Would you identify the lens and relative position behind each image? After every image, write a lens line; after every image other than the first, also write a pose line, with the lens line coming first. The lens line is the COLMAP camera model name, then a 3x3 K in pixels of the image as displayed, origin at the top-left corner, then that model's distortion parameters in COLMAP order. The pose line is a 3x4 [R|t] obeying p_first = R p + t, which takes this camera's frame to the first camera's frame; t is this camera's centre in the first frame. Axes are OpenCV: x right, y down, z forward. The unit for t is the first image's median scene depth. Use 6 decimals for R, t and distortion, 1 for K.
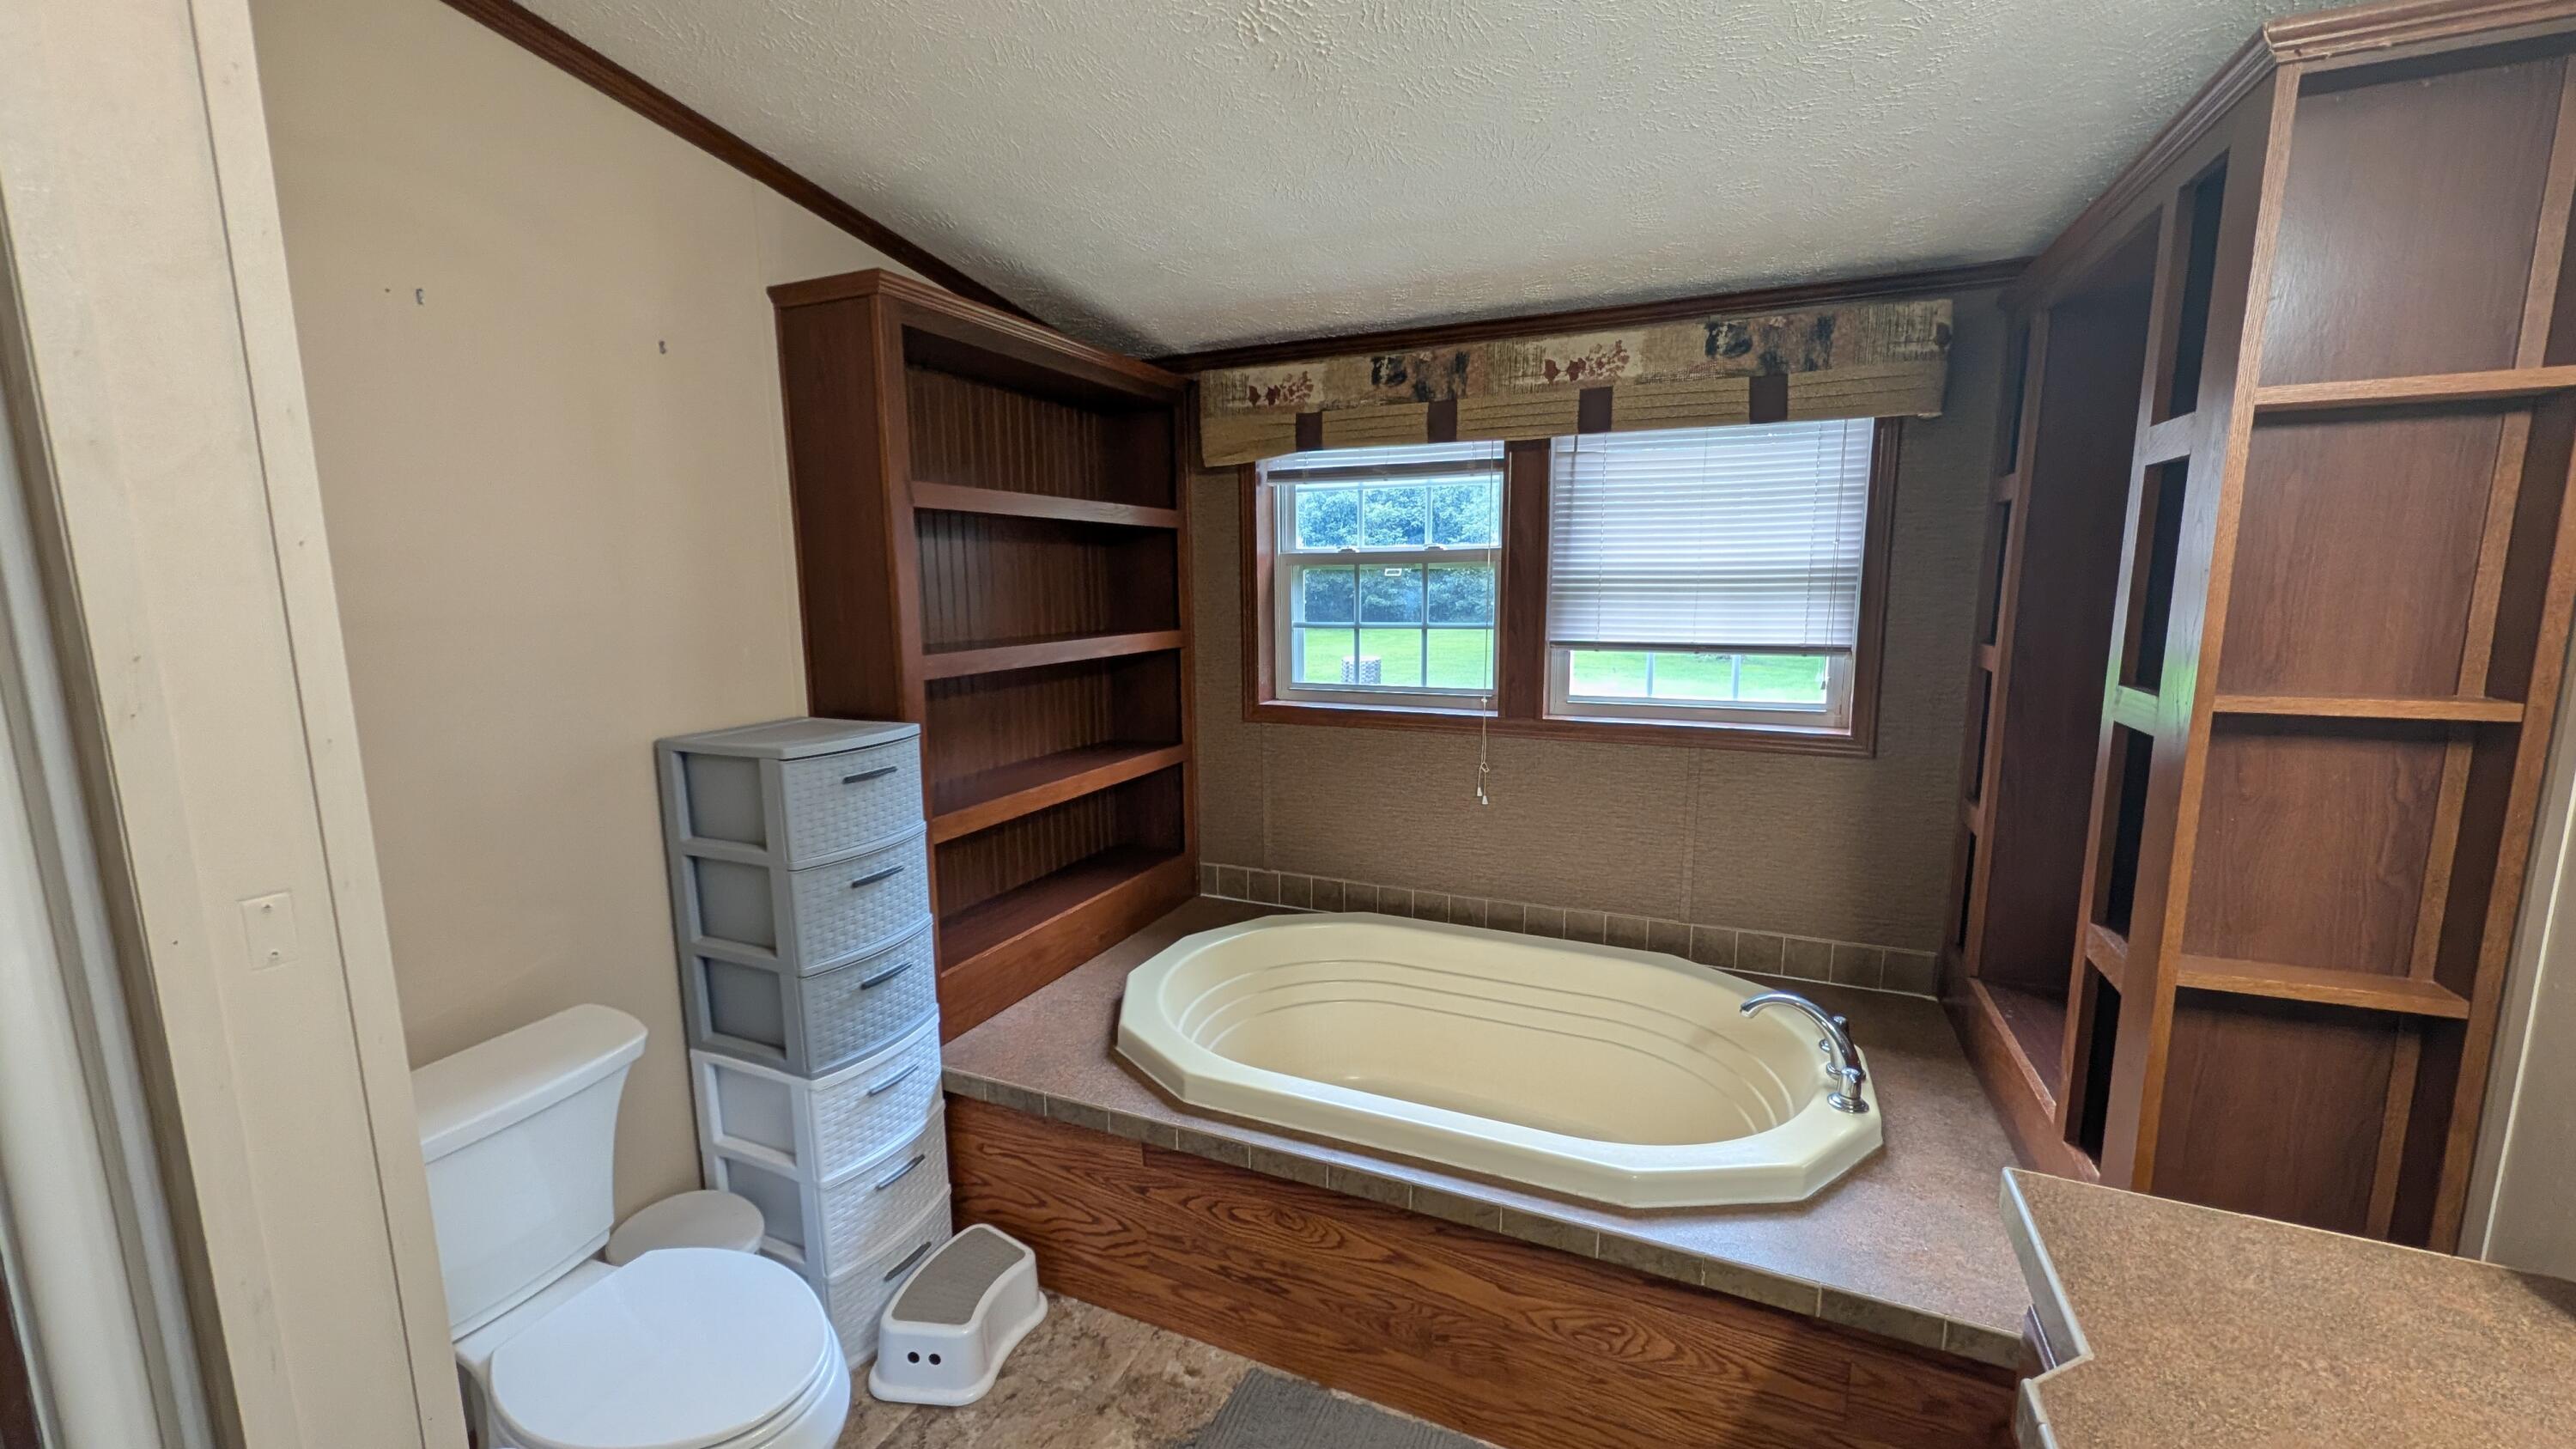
lens RADIAL K [[1001.9, 0, 1288.6], [0, 1001.9, 727.3], [0, 0, 1]] dist [0.001548, 0.000943]
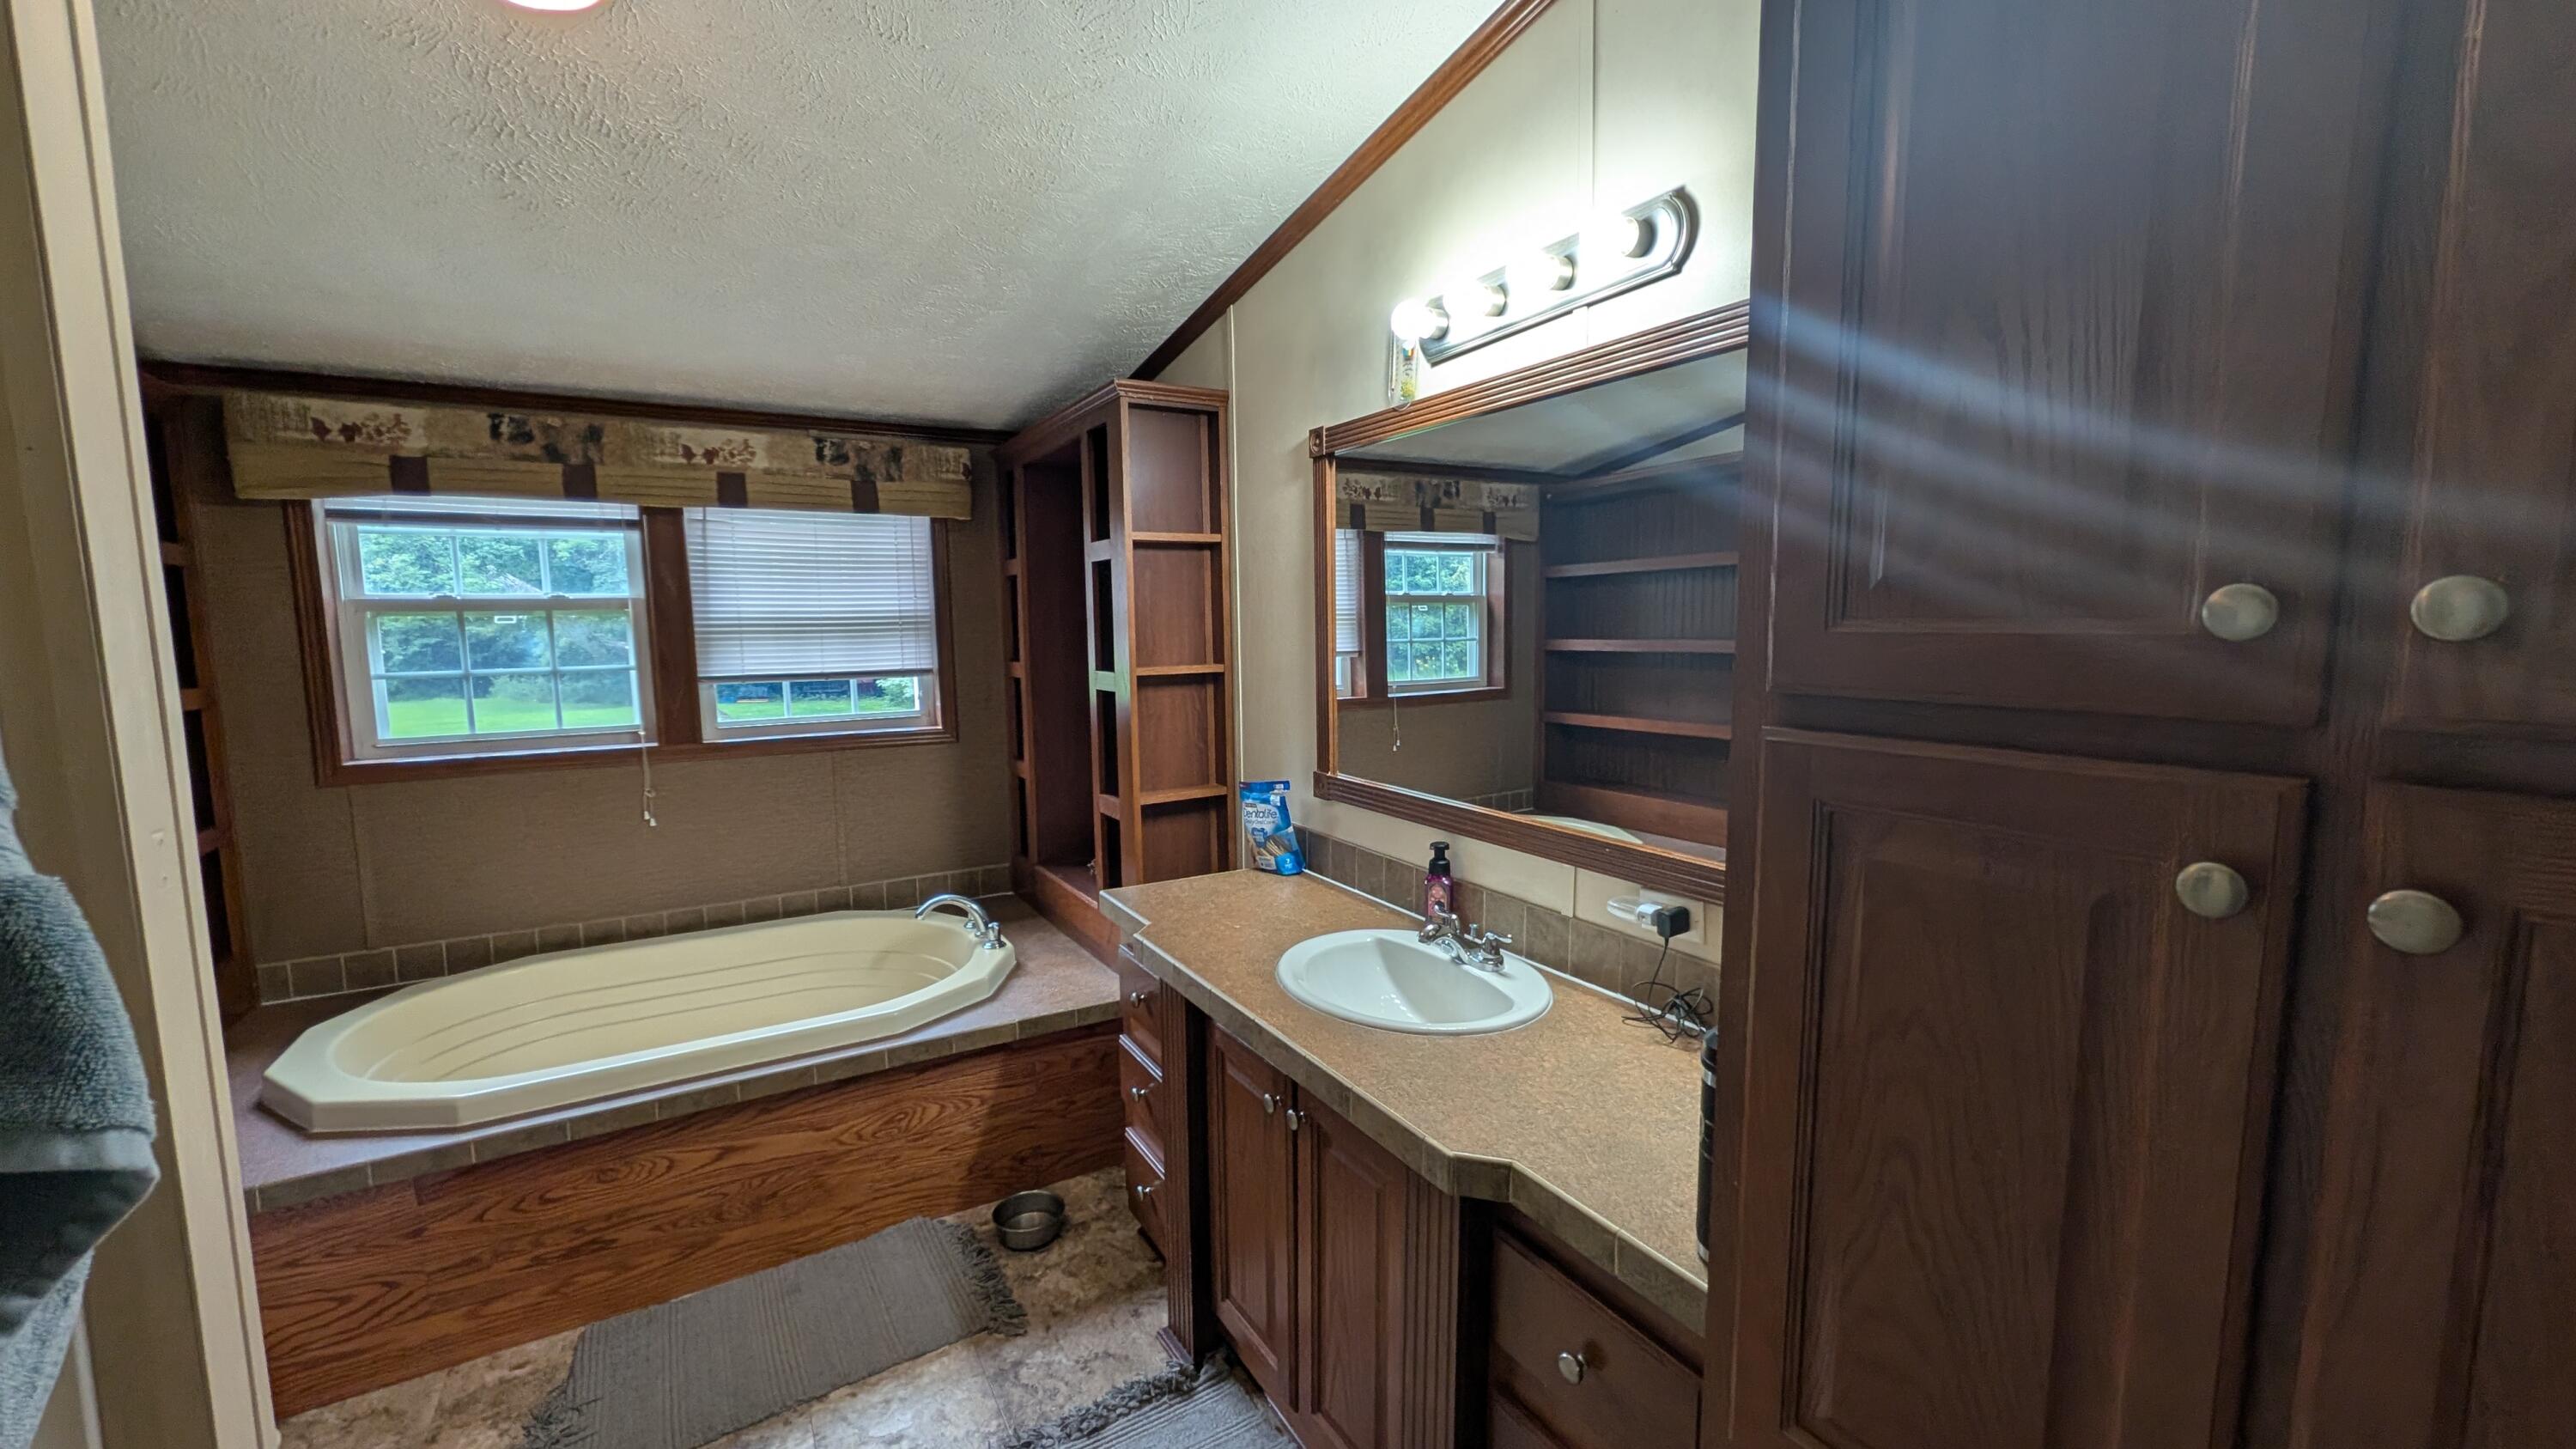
lens RADIAL K [[1001.9, 0, 1298.2], [0, 1001.9, 745.1], [0, 0, 1]] dist [0.001548, 0.000943]
pose [[0.569695, -0.099896, 0.815763, -0.403437], [0.134044, 0.990588, 0.027694, 0.071619], [-0.810851, 0.093571, 0.577724, -0.319620]]
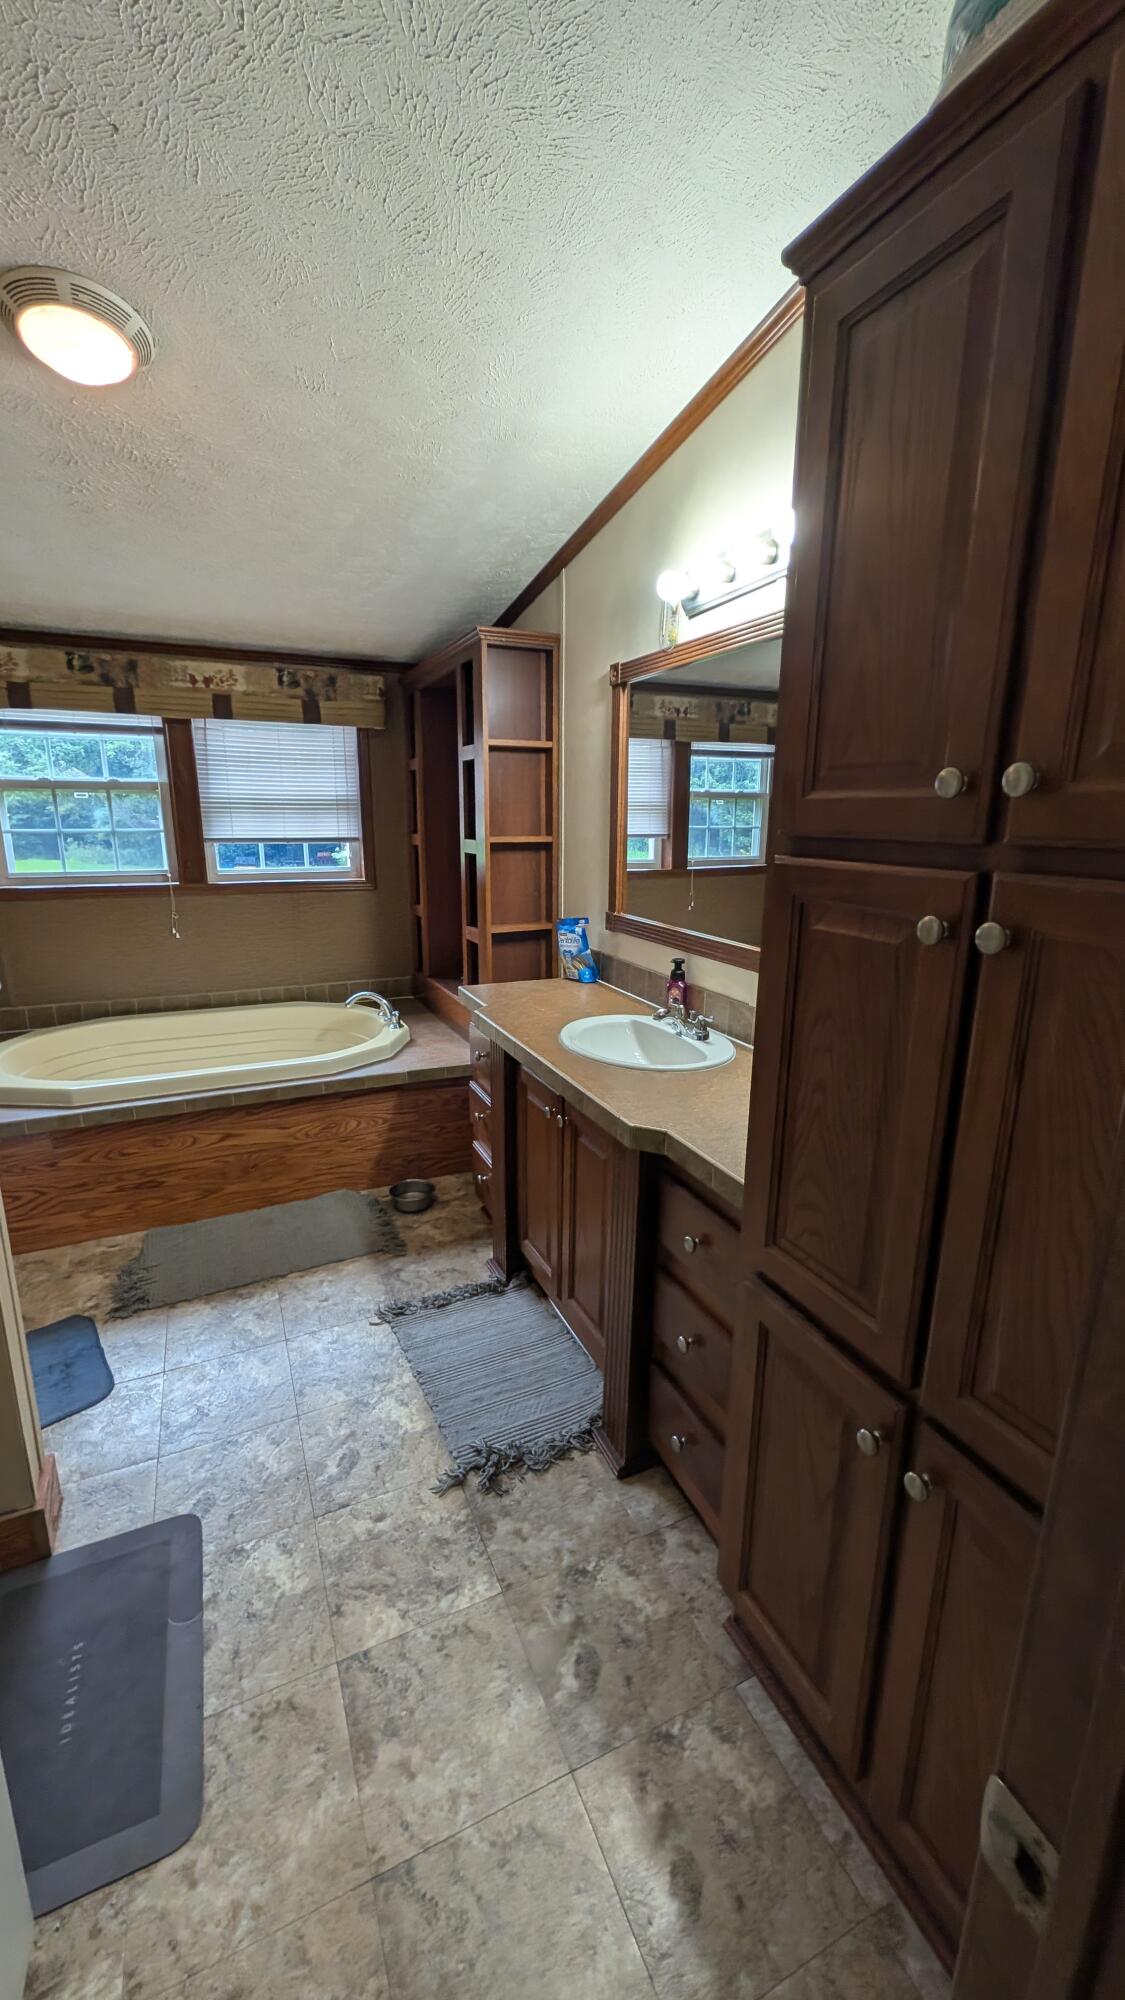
lens RADIAL K [[777.8, 0, 569.7], [0, 777.8, 1013.8], [0, 0, 1]] dist [0.001548, 0.000943]
pose [[0.657494, -0.171942, 0.733579, -0.479174], [0.102021, 0.984963, 0.139424, 0.118339], [-0.746521, -0.016830, 0.665149, -0.492707]]
